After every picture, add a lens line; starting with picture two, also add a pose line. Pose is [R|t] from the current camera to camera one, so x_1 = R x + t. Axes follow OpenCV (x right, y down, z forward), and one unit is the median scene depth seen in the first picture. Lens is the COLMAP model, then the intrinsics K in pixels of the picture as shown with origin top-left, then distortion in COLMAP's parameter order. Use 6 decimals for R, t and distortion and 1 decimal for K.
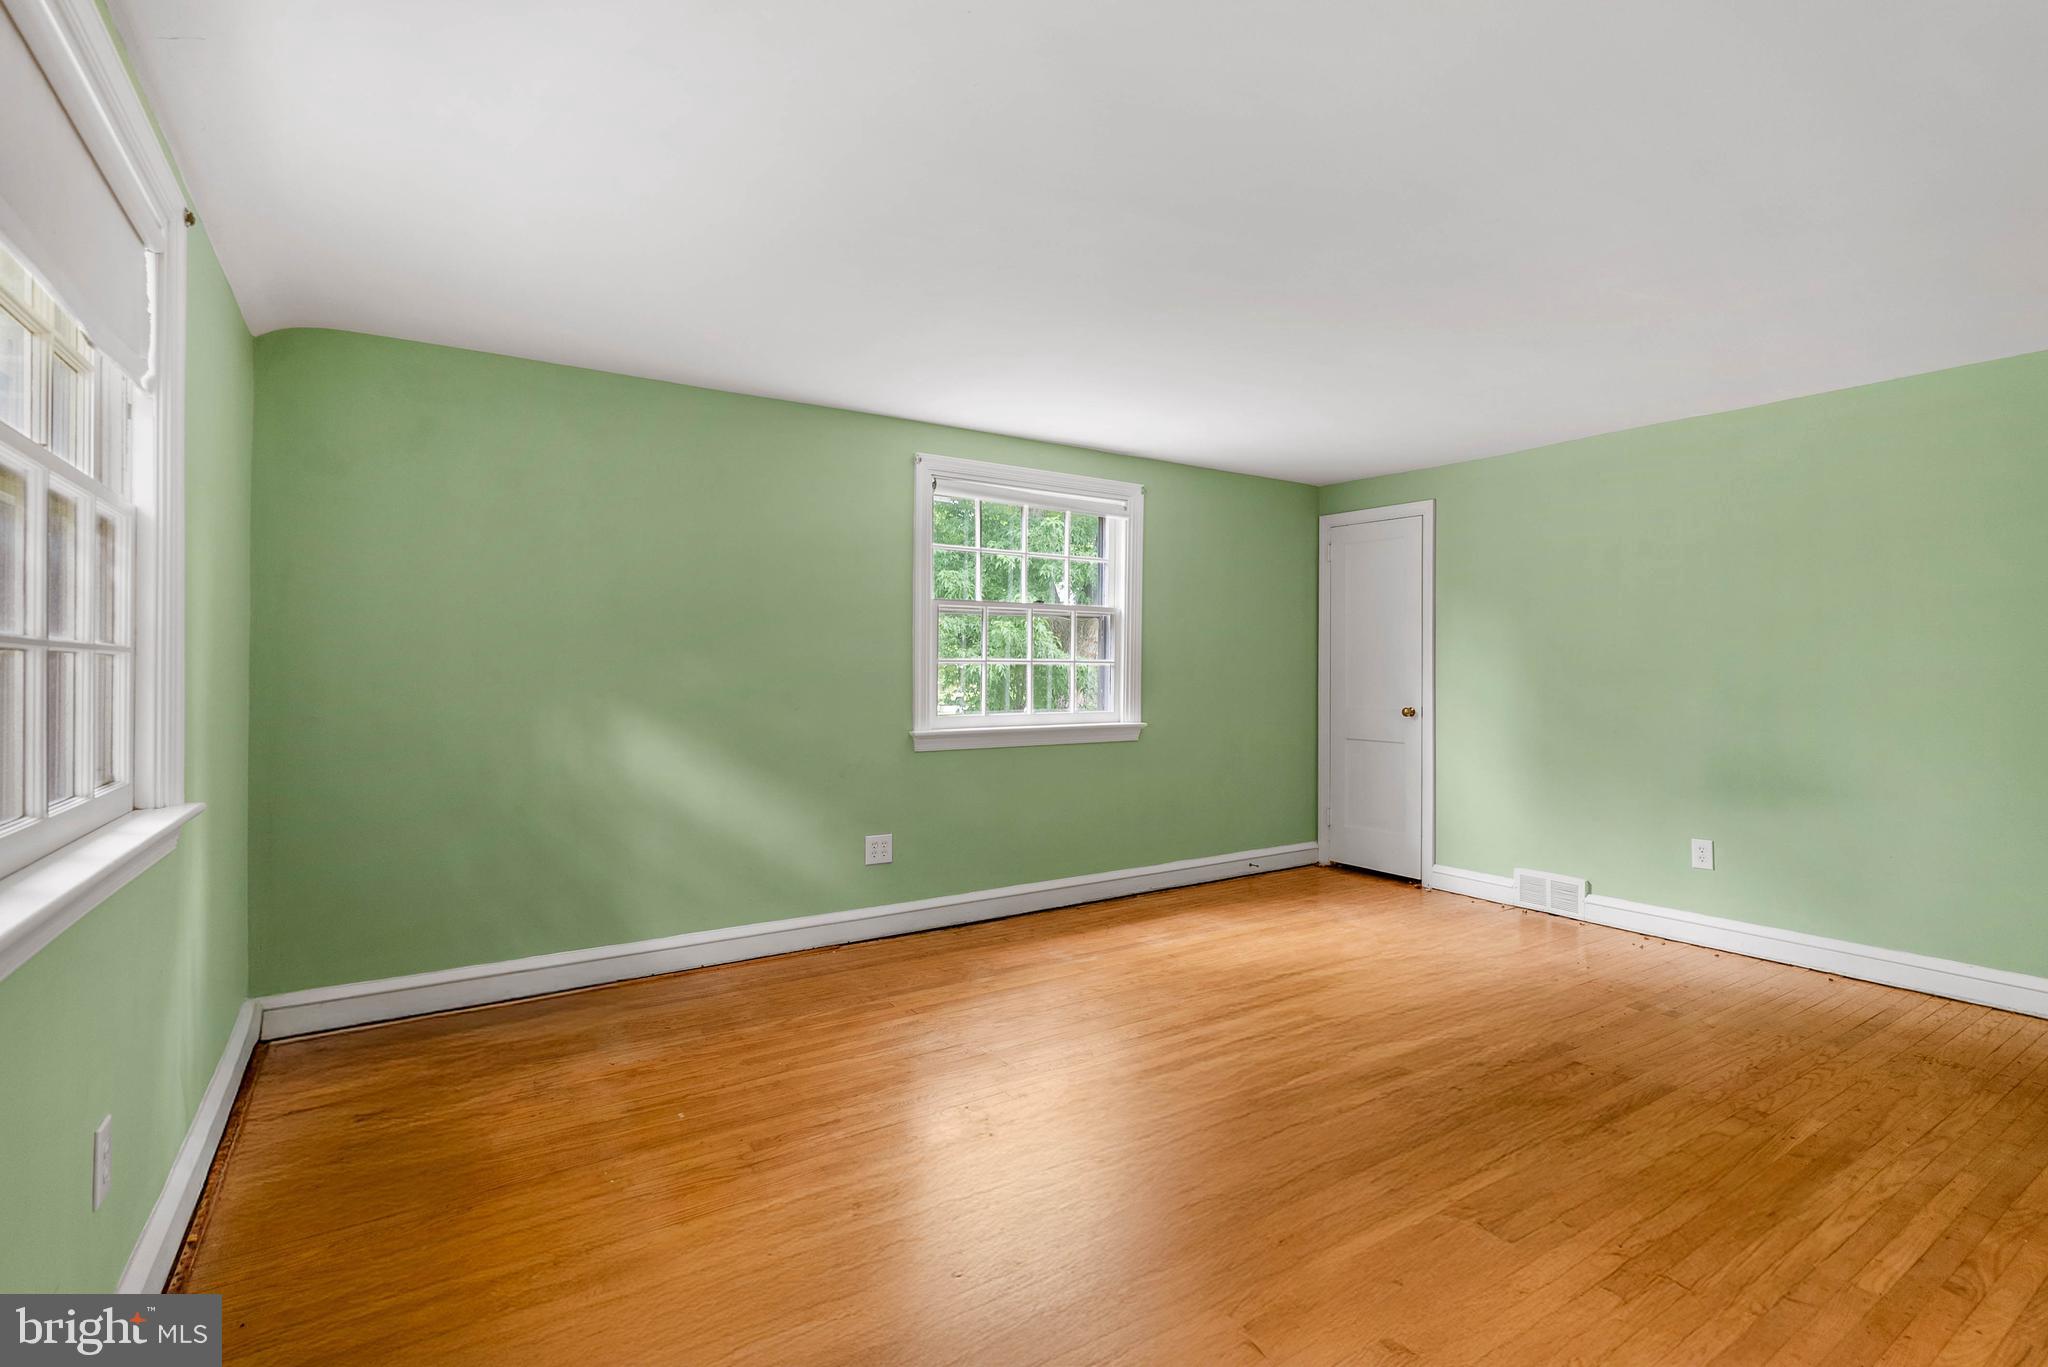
lens RADIAL K [[931.8, 0, 1019.1], [0, 931.8, 677.3], [0, 0, 1]] dist [-0.003940, 0.000269]
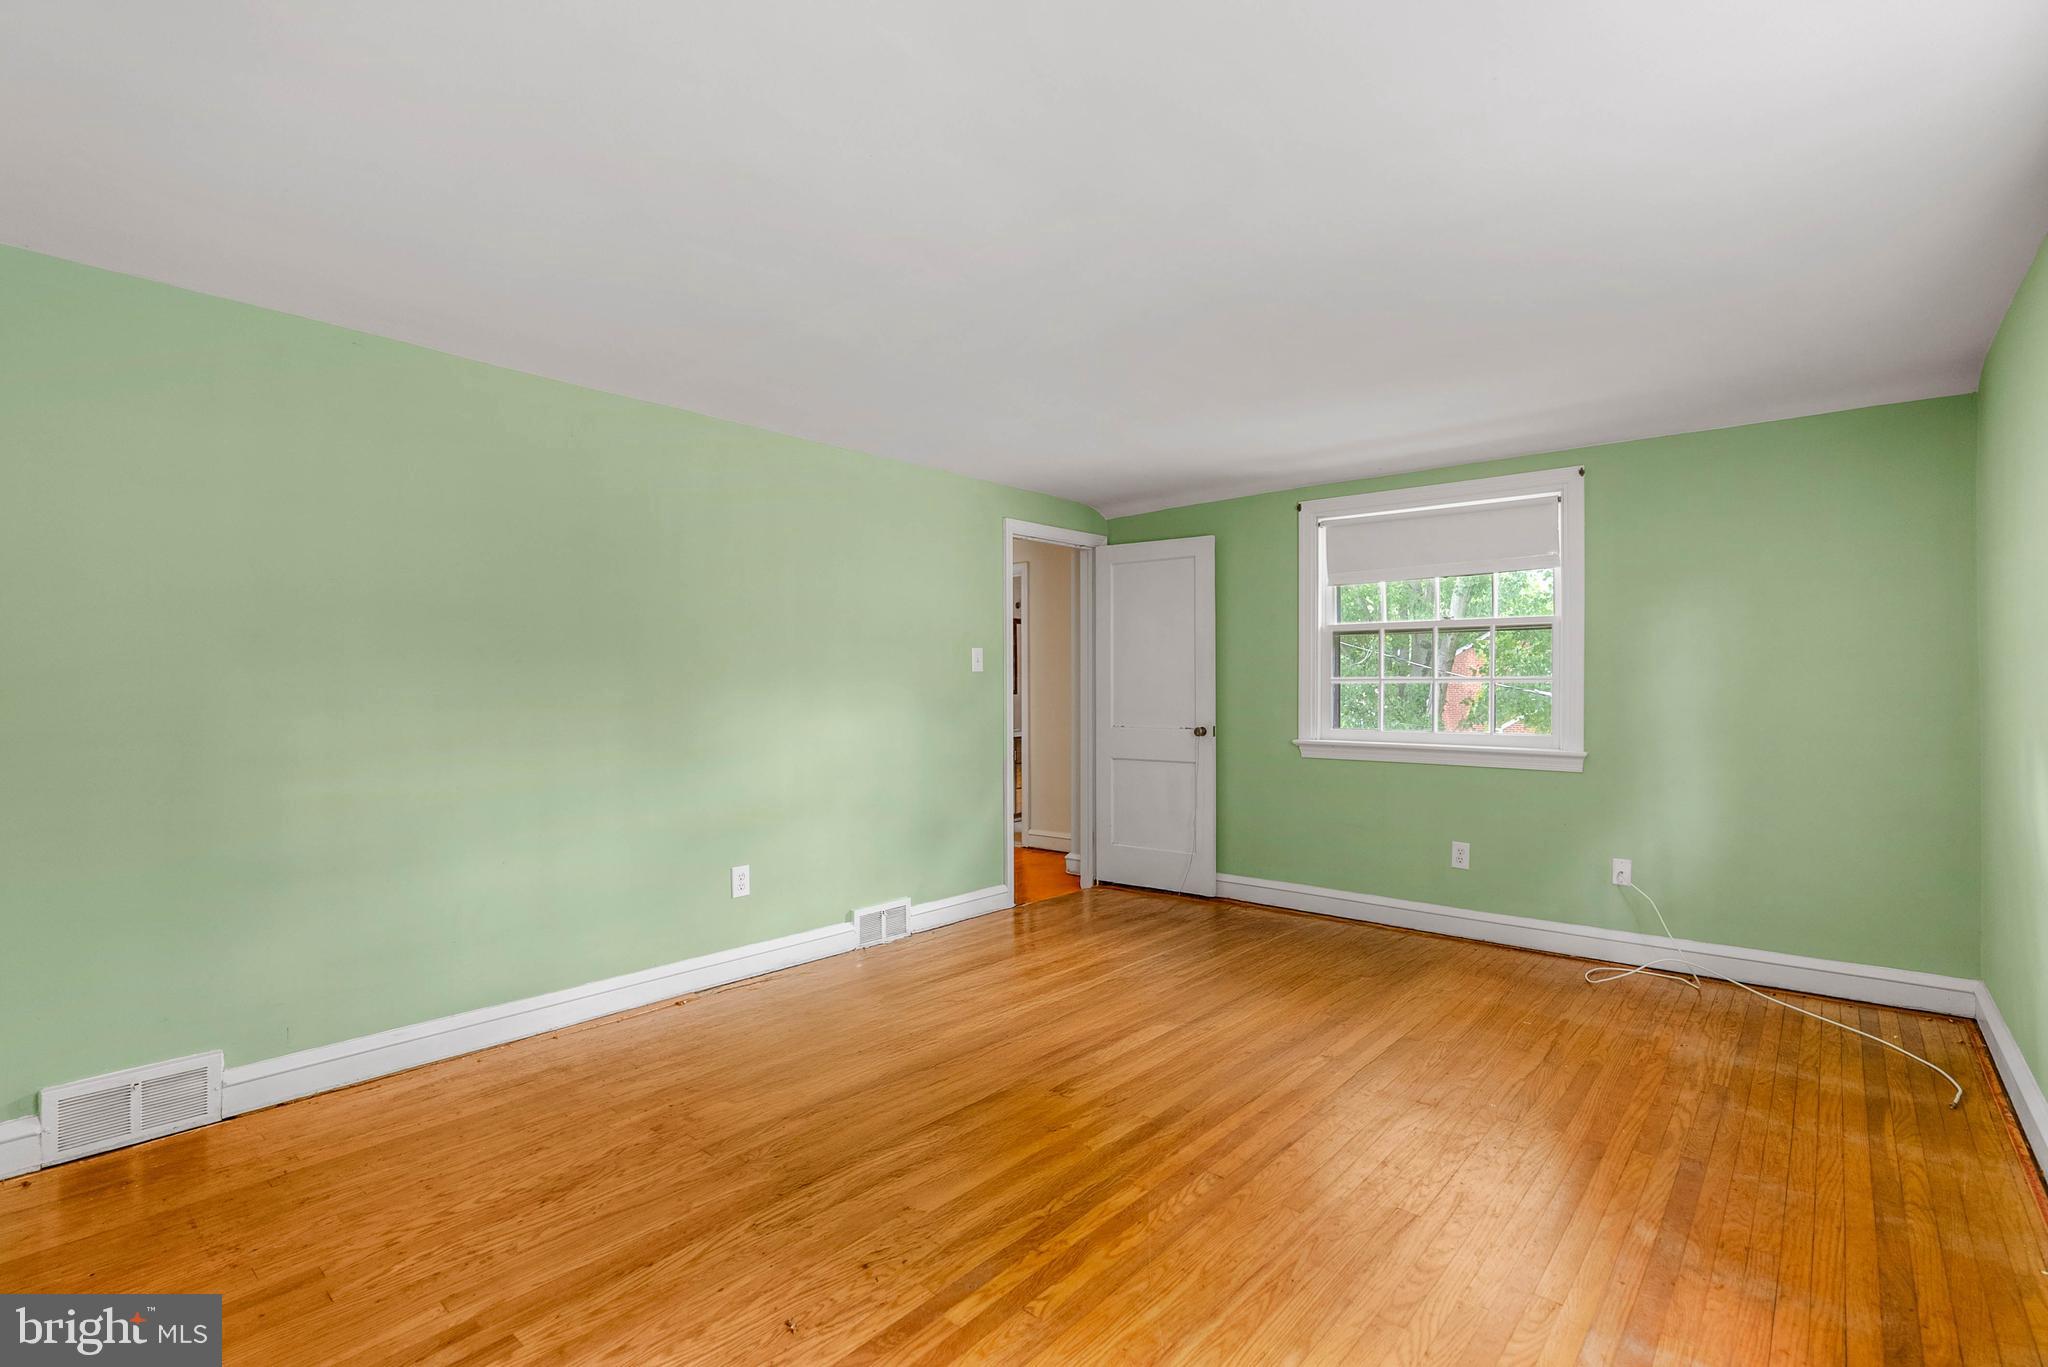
lens RADIAL K [[931.8, 0, 1022.0], [0, 931.8, 686.0], [0, 0, 1]] dist [-0.003940, 0.000269]
pose [[-0.960668, -0.001362, -0.277698, 0.613138], [-0.002570, 0.999989, 0.003987, -0.011347], [0.277689, 0.004544, -0.960660, 1.817234]]
